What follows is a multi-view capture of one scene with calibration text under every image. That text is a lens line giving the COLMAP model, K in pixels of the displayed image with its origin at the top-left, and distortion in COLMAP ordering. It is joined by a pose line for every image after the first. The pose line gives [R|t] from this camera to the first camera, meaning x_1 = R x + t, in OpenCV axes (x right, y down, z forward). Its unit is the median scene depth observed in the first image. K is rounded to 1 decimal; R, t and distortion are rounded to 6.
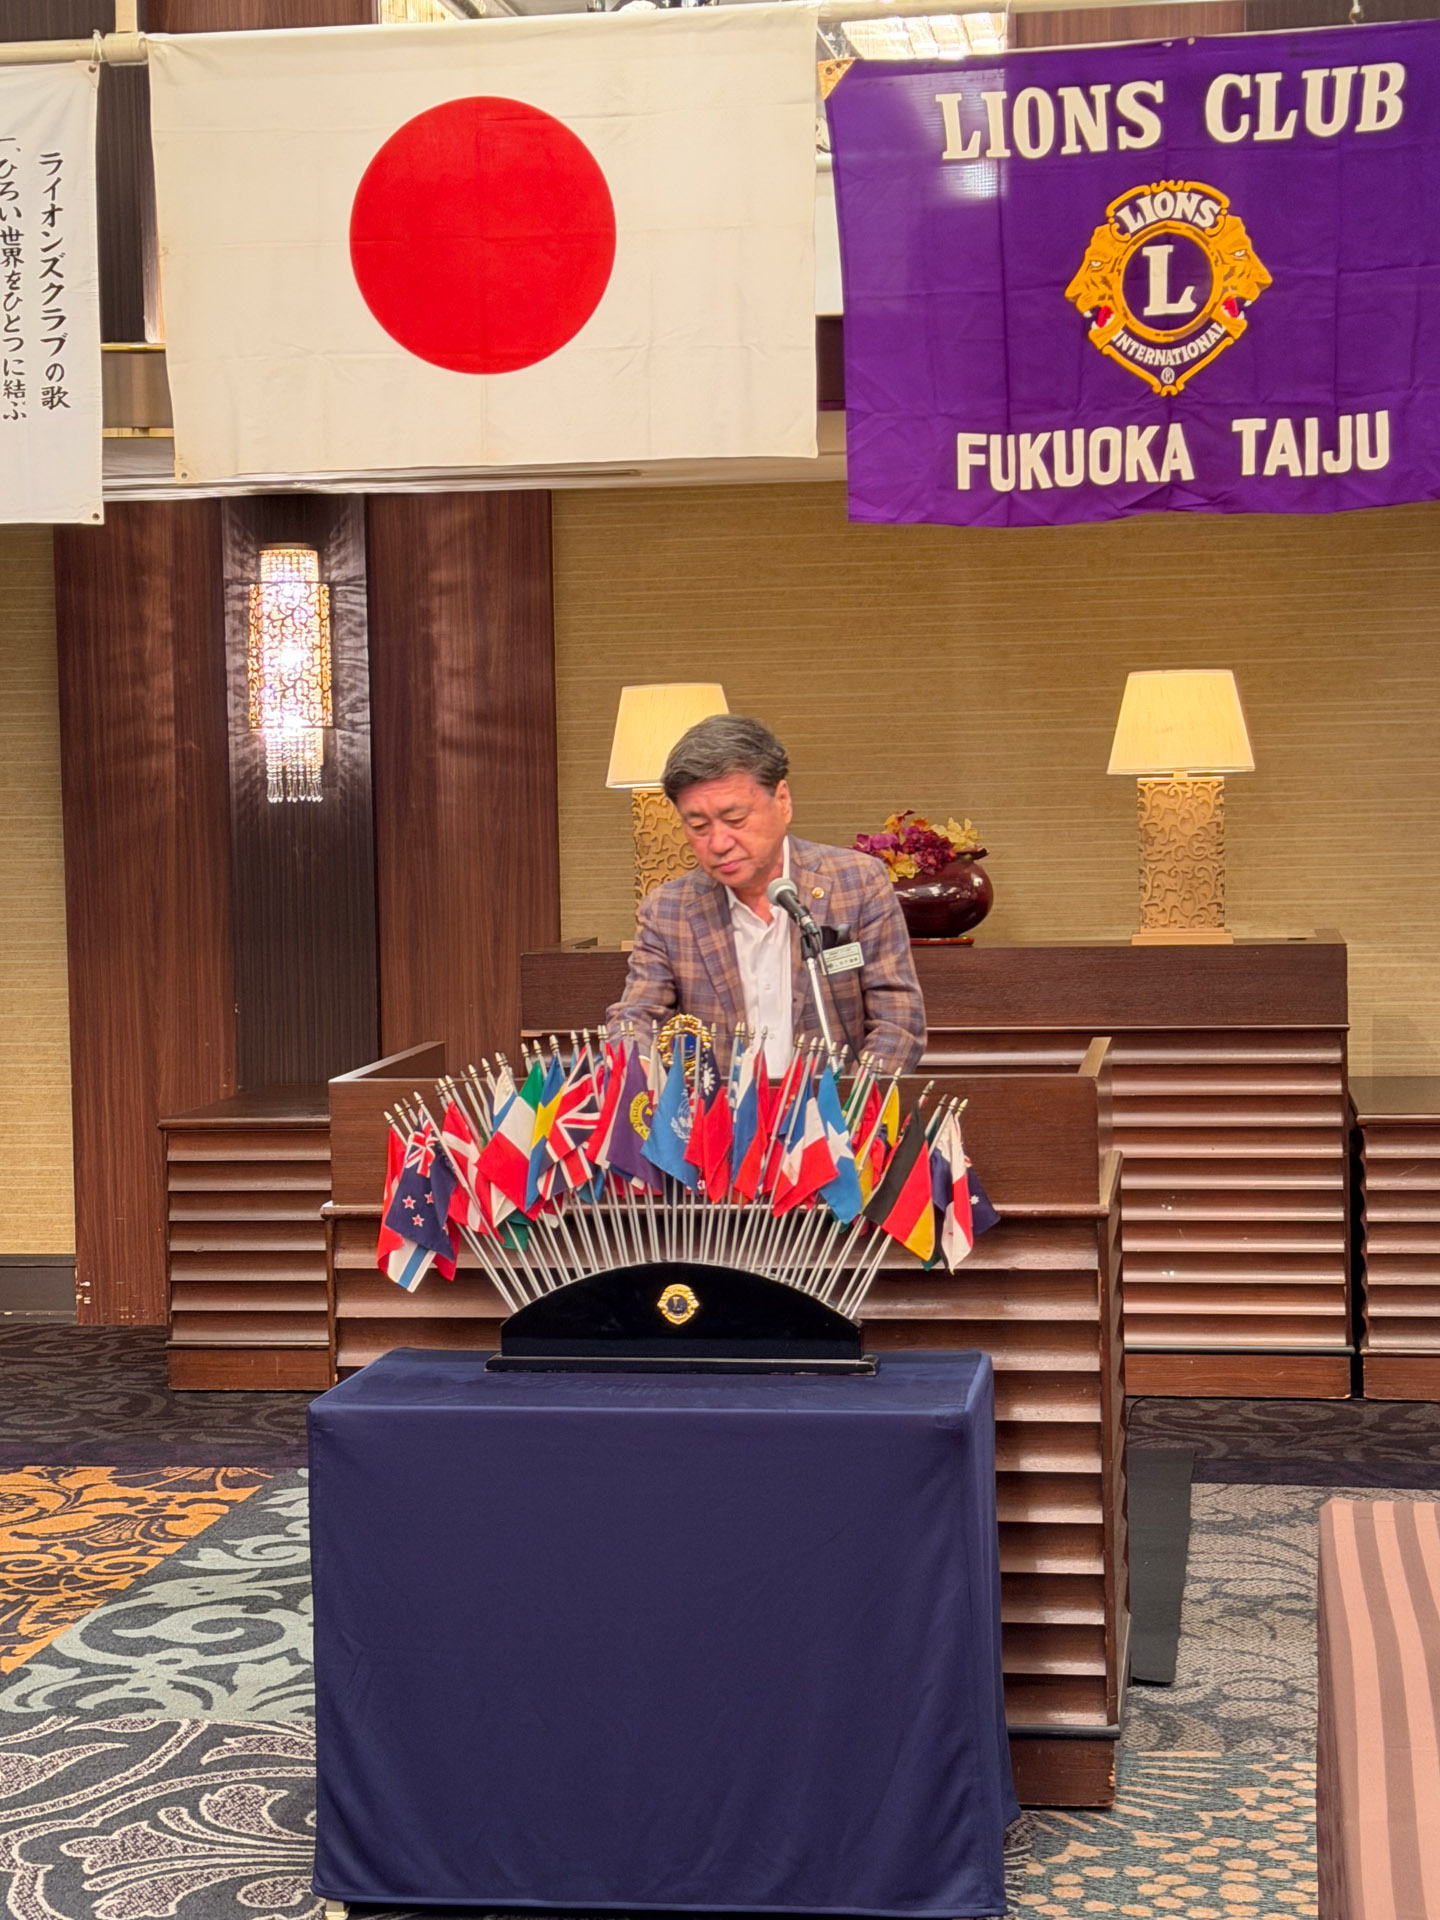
lens RADIAL K [[3307.4, 0, 720.0], [0, 3307.4, 960.0], [0, 0, 1]] dist [0.170451, -0.132885]
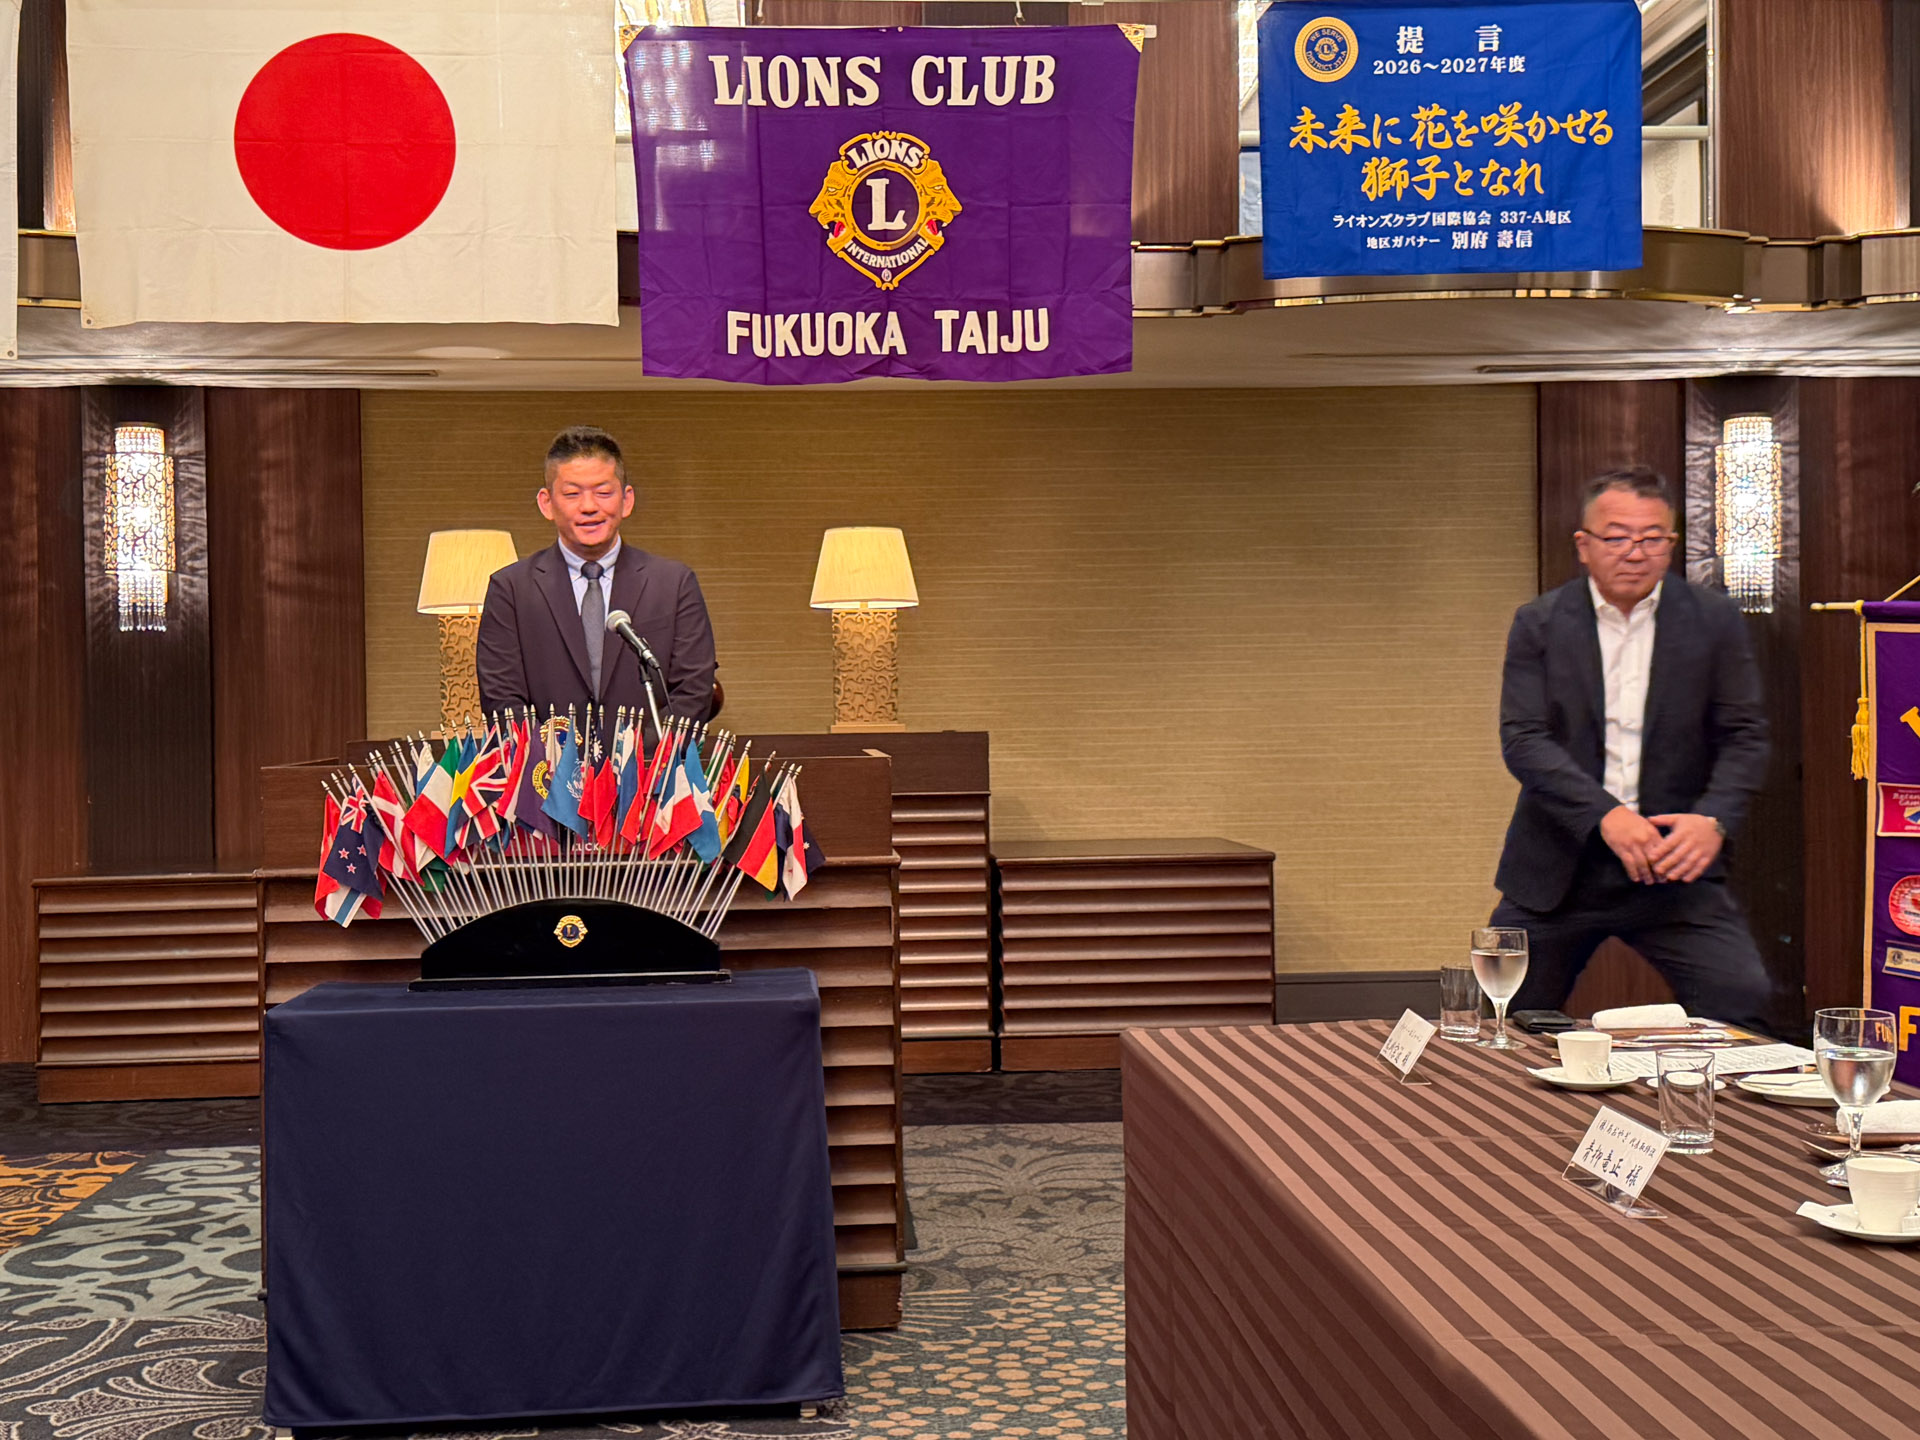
lens RADIAL K [[2438.2, 0, 960.3], [0, 2438.2, 731.9], [0, 0, 1]] dist [0.188540, -0.407579]
pose [[0.973724, 0.003739, 0.227700, -0.059886], [0.008360, 0.998604, -0.052150, 0.058487], [-0.227577, 0.052684, 0.972334, 0.050241]]
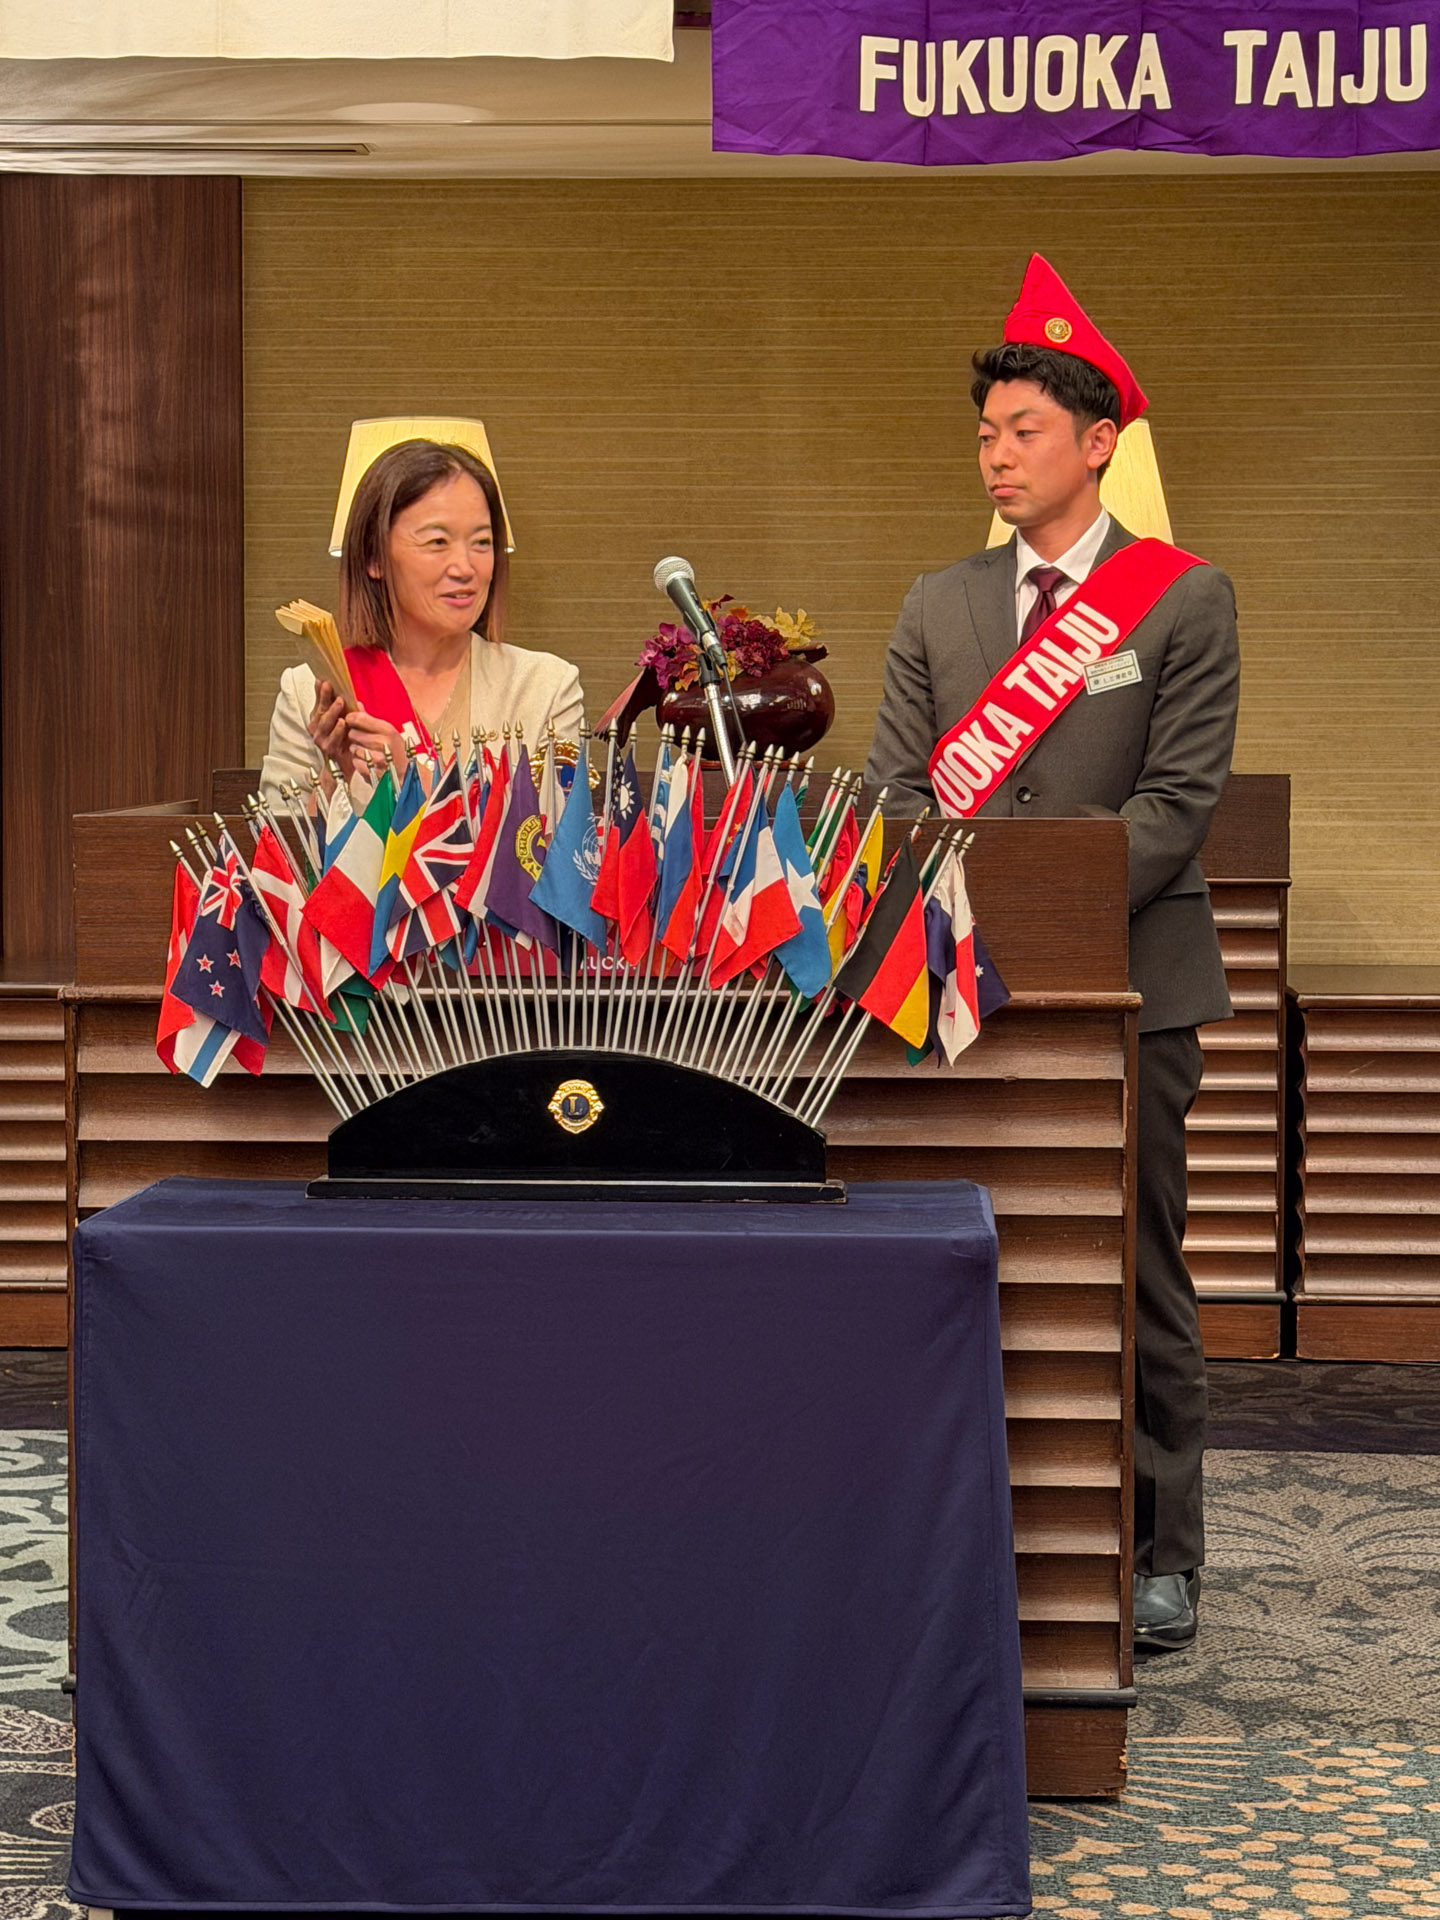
lens RADIAL K [[4090.0, 0, 692.5], [0, 4090.0, 999.1], [0, 0, 1]] dist [0.142071, 0.045611]
pose [[0.994598, 0.017158, 0.102374, -0.059735], [-0.017849, 0.999824, 0.005837, 0.055590], [-0.102256, -0.007632, 0.994729, 0.074018]]
